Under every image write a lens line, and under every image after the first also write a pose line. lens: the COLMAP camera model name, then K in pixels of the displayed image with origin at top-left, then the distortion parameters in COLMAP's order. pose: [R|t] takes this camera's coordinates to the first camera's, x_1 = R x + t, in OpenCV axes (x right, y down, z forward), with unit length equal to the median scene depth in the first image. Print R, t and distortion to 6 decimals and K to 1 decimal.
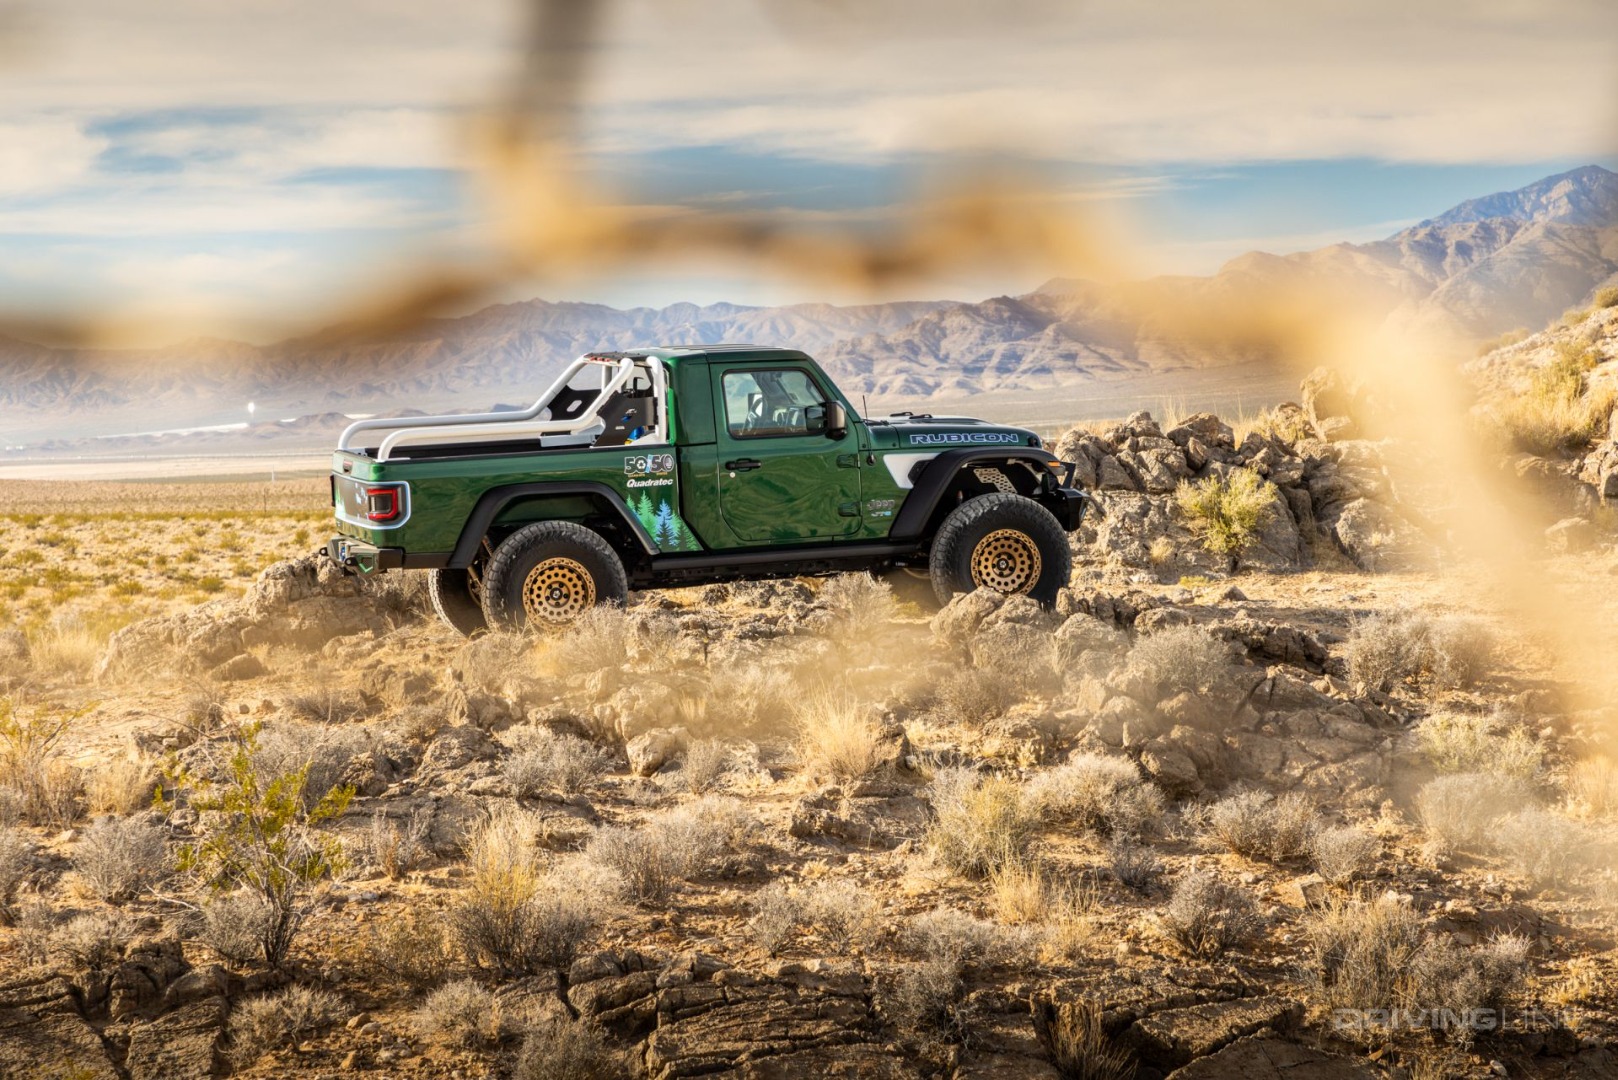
lens RADIAL K [[4928.0, 0, 808.5], [0, 4928.0, 536.5], [0, 0, 1]] dist [0.186367, 0.000000]
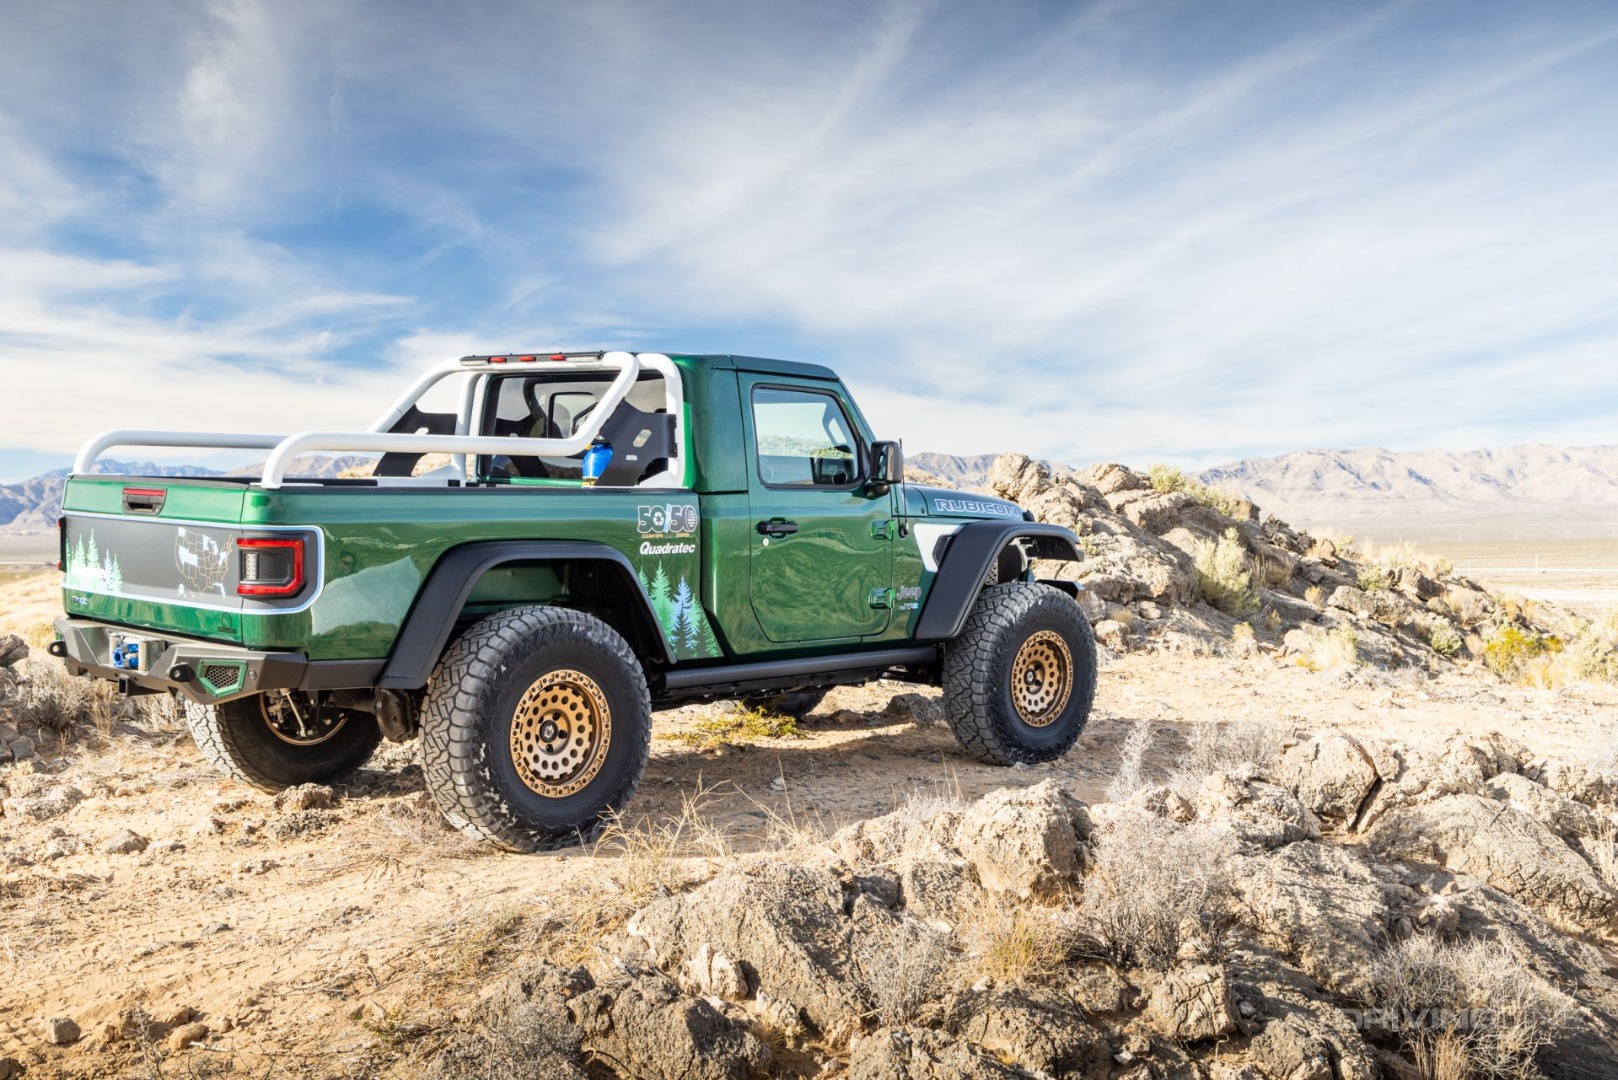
lens RADIAL K [[1818.7, 0, 811.8], [0, 1818.7, 542.3], [0, 0, 1]] dist [0.025435, 0.000000]
pose [[0.856278, 0.041364, 0.514857, -0.134375], [-0.021073, 0.998756, -0.045193, -0.001604], [-0.516086, 0.027848, 0.856084, 0.784048]]
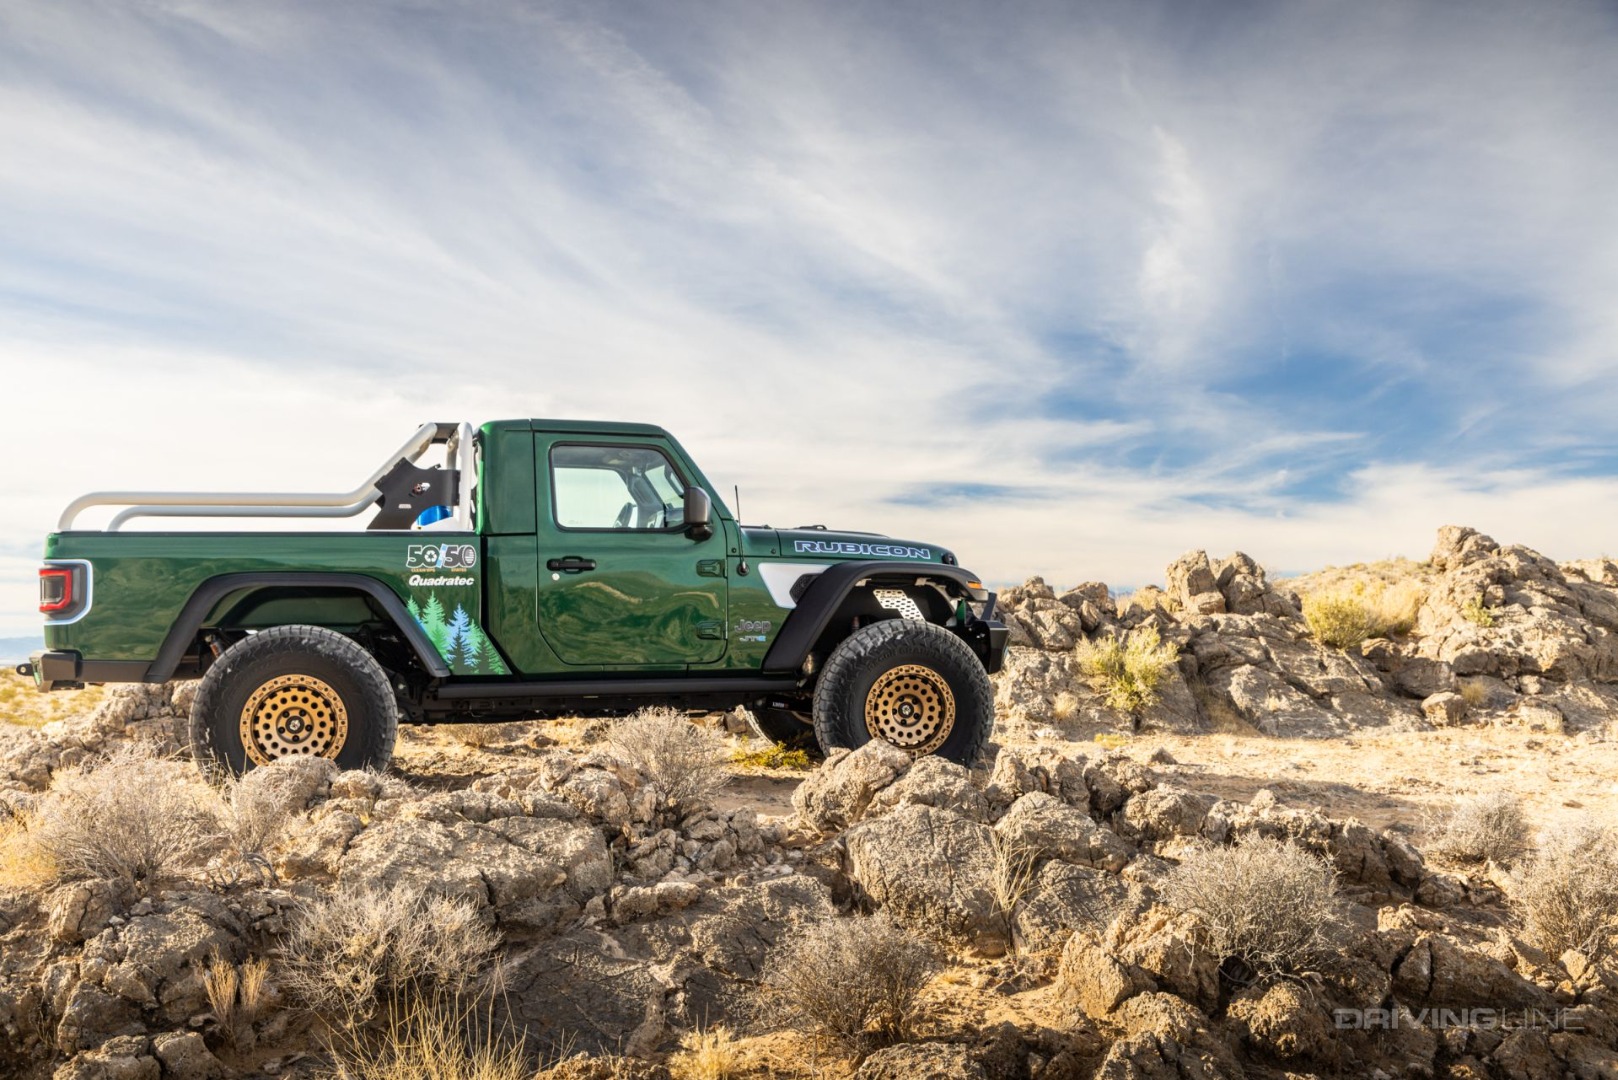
lens RADIAL K [[1651.7, 0, 807.7], [0, 1651.7, 550.3], [0, 0, 1]] dist [0.017341, 0.000000]
pose [[0.999076, 0.039303, -0.017397, 0.027583], [-0.040790, 0.994587, -0.095563, 0.006189], [0.013546, 0.096185, 0.995271, 0.741375]]
